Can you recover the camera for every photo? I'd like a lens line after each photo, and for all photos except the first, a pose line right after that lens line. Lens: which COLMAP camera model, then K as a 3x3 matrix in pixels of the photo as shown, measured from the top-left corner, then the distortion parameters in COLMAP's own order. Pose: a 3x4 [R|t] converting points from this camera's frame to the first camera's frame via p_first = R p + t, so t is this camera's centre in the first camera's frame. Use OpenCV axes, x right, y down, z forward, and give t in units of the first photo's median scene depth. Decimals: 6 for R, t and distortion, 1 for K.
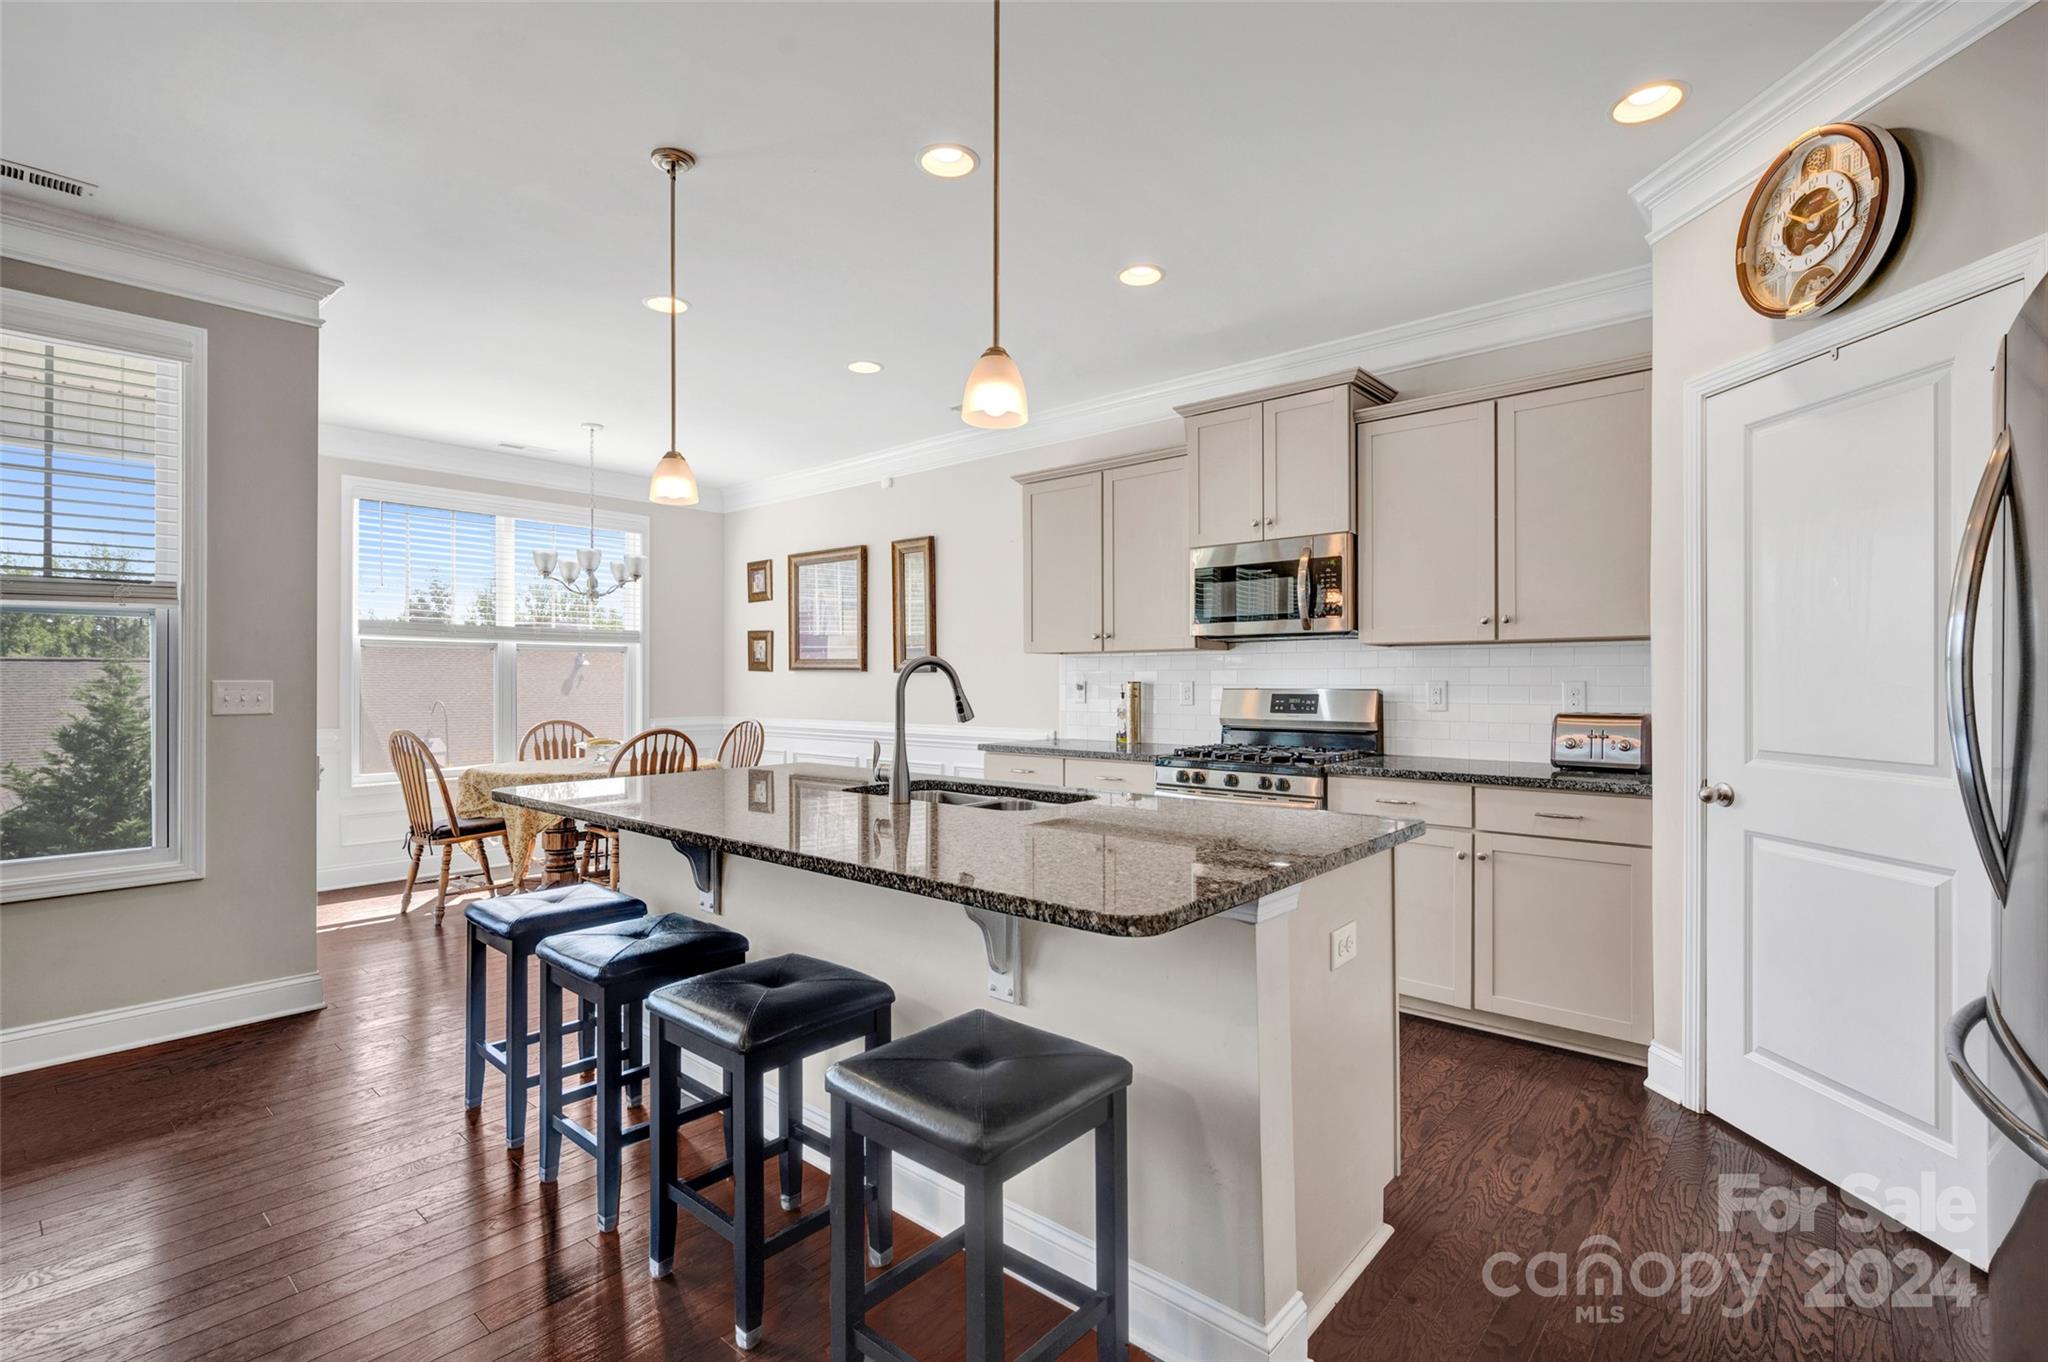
lens RADIAL K [[933.7, 0, 1007.8], [0, 933.7, 683.1], [0, 0, 1]] dist [-0.001102, -0.002106]
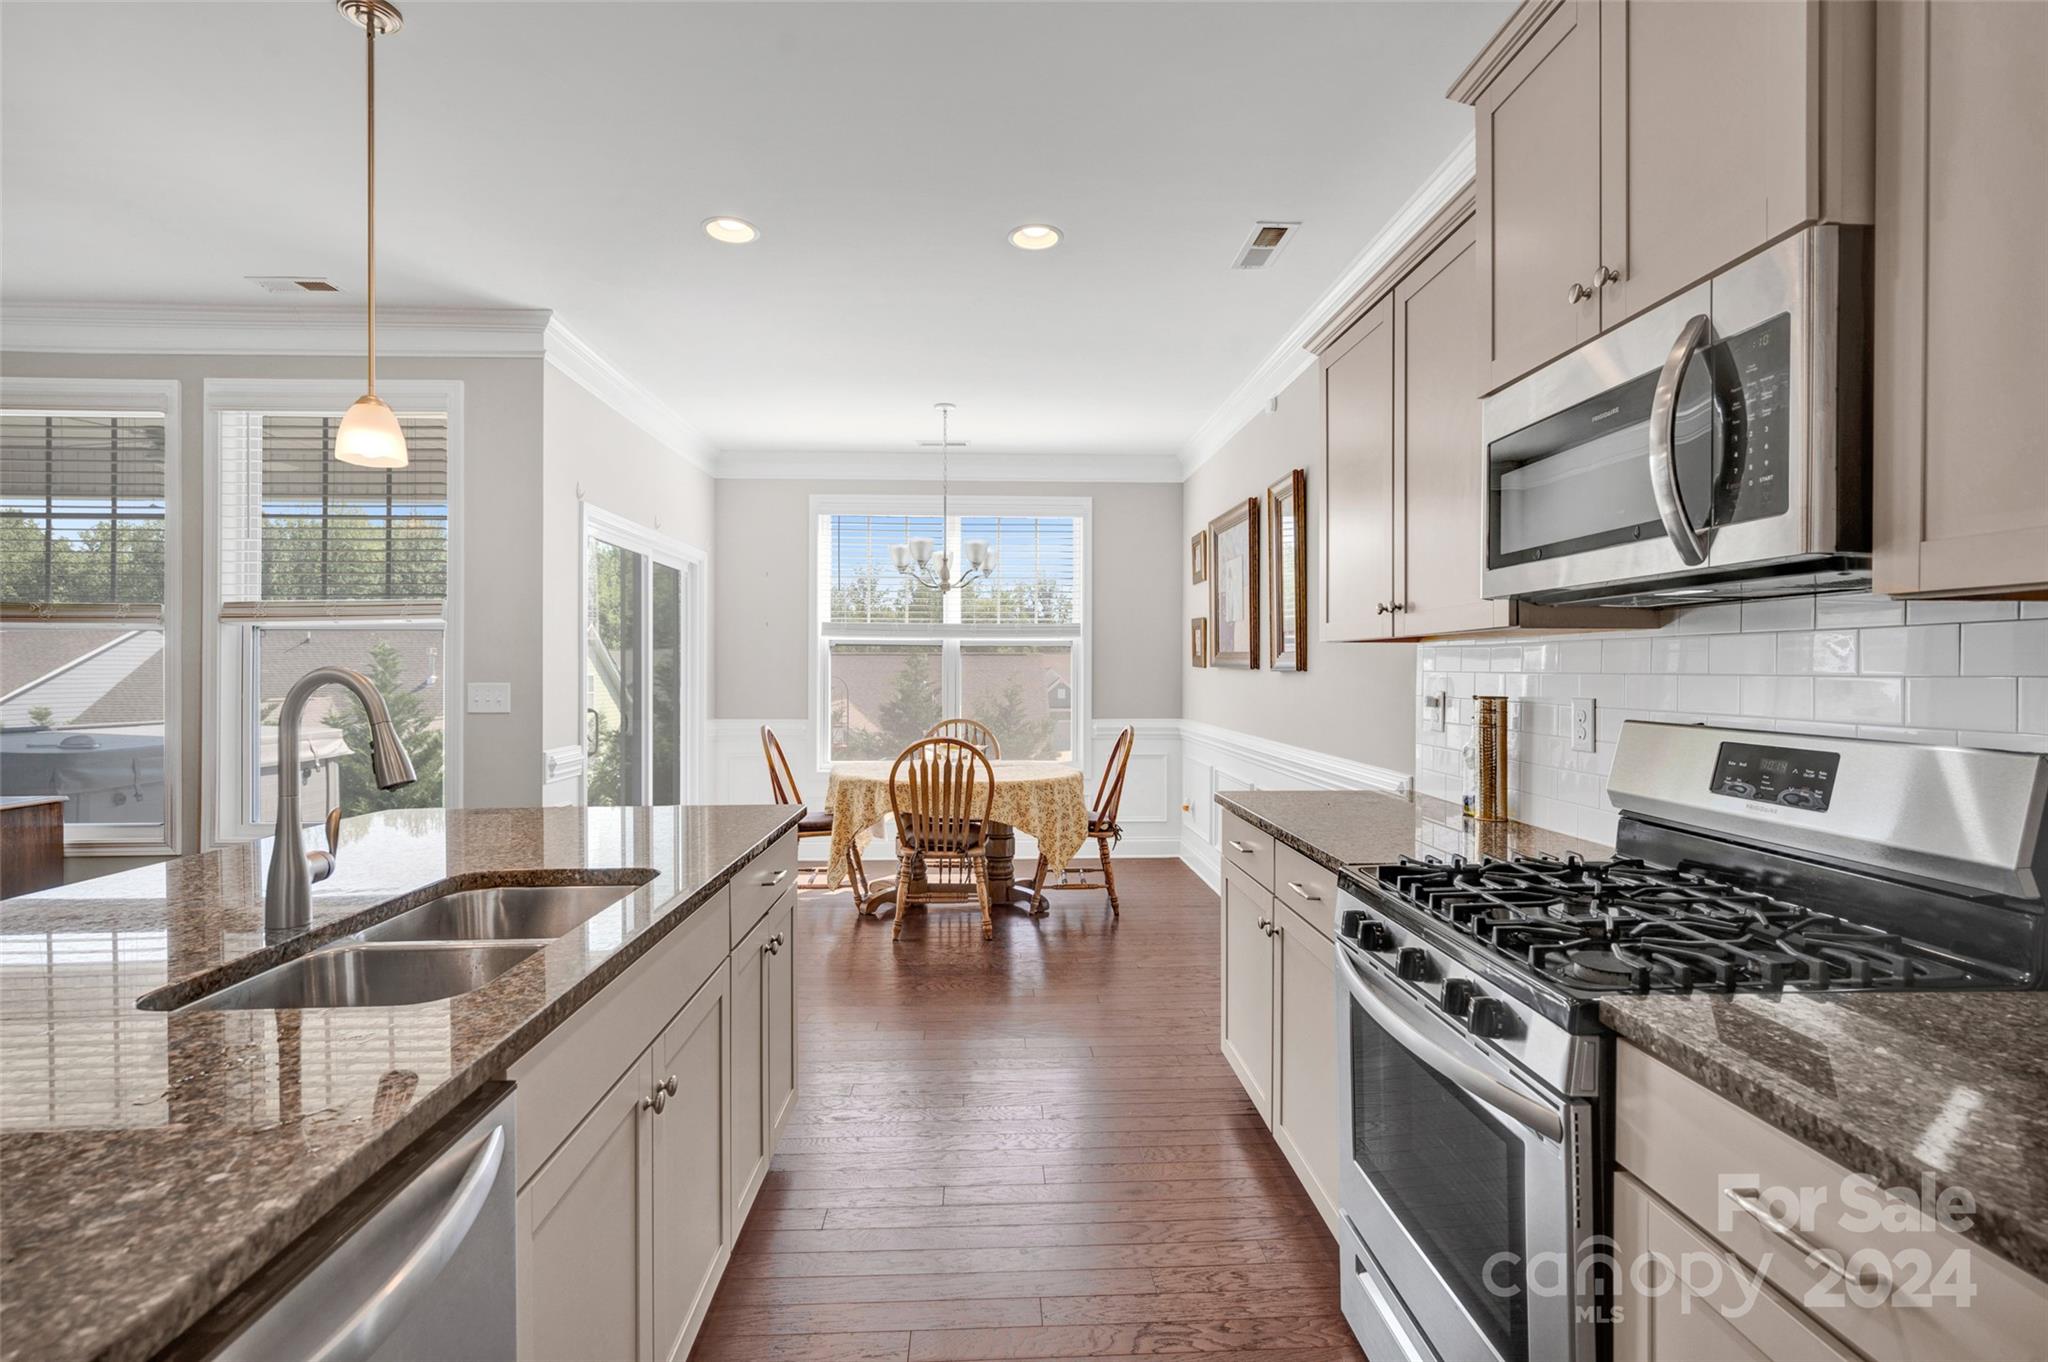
lens RADIAL K [[933.7, 0, 1009.8], [0, 933.7, 672.4], [0, 0, 1]] dist [-0.001102, -0.002106]
pose [[0.689853, 0.002681, -0.723945, 0.359799], [-0.001174, 0.999996, 0.002585, -0.017148], [0.723949, -0.000934, 0.689853, 0.541375]]
